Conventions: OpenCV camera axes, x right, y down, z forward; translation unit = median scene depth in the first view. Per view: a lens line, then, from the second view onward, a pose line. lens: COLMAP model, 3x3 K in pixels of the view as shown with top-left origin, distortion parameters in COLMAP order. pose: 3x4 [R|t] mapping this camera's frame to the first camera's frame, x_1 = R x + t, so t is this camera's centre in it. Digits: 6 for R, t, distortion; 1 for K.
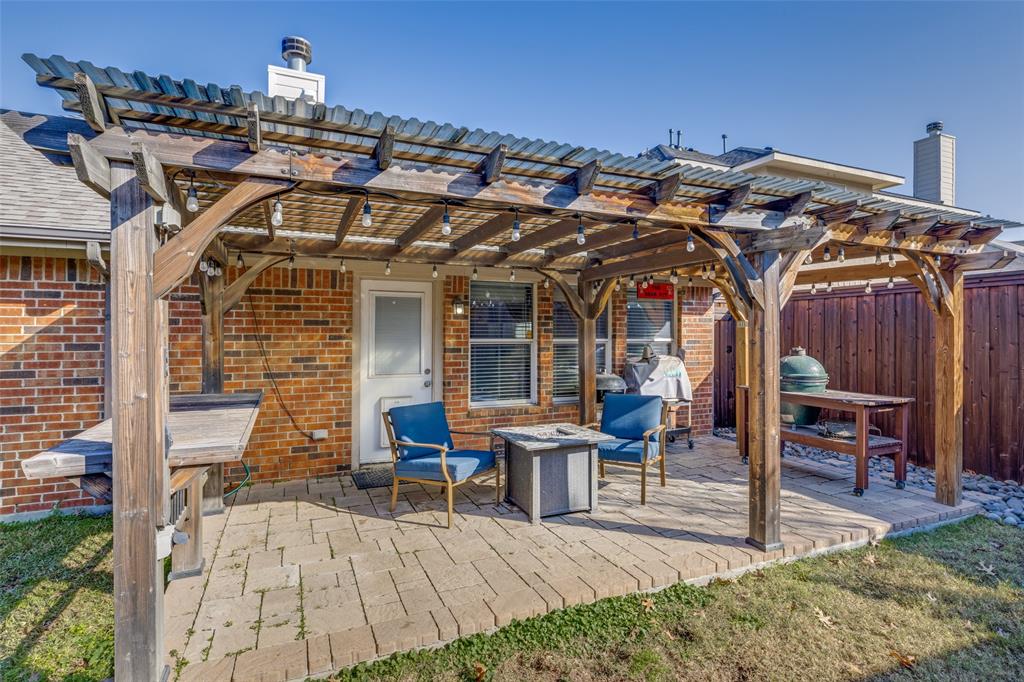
lens RADIAL K [[519.0, 0, 507.9], [0, 519.0, 329.1], [0, 0, 1]] dist [-0.001765, -0.000327]
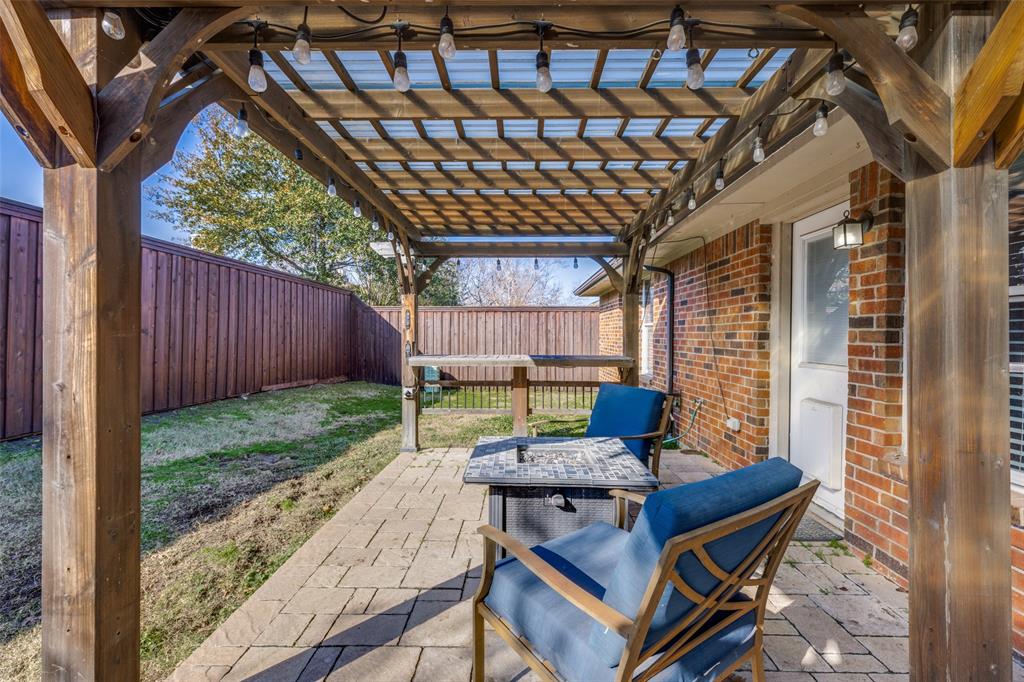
lens RADIAL K [[449.5, 0, 509.9], [0, 449.5, 337.4], [0, 0, 1]] dist [-0.000898, -0.000061]
pose [[-0.402180, 0.003516, -0.915554, 0.415990], [0.000225, 0.999993, 0.003742, 0.053791], [0.915560, 0.001299, -0.402178, 0.878756]]
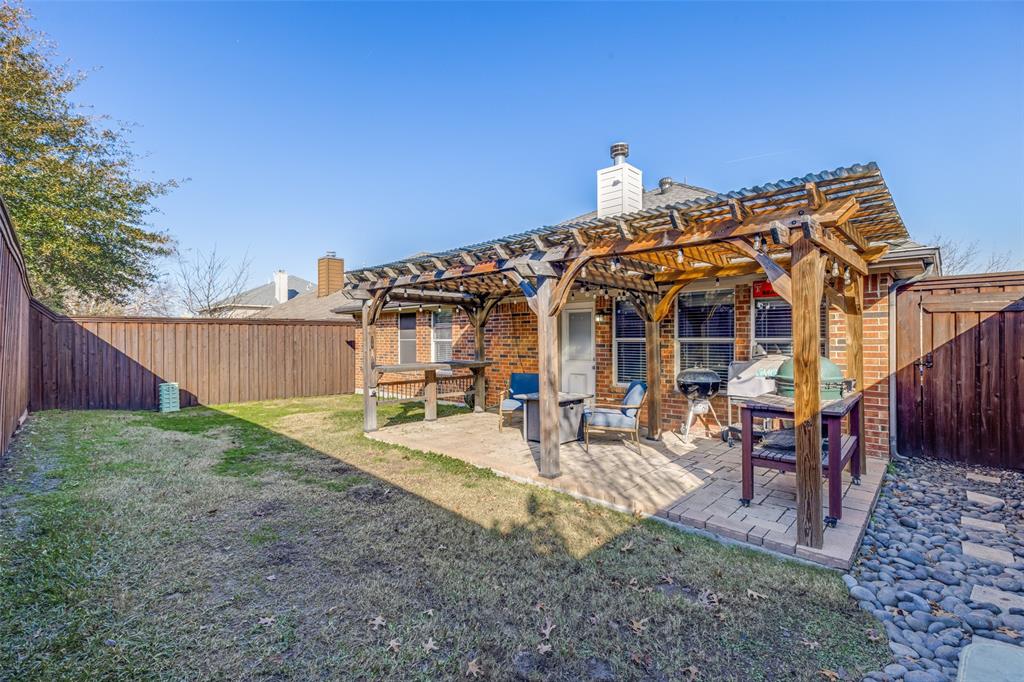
lens RADIAL K [[449.5, 0, 509.9], [0, 449.5, 337.4], [0, 0, 1]] dist [-0.000898, -0.000061]
pose [[0.399260, -0.002902, -0.916833, 0.993785], [0.011498, 0.999932, 0.001842, 0.011280], [0.916766, -0.011277, 0.399266, 0.243817]]
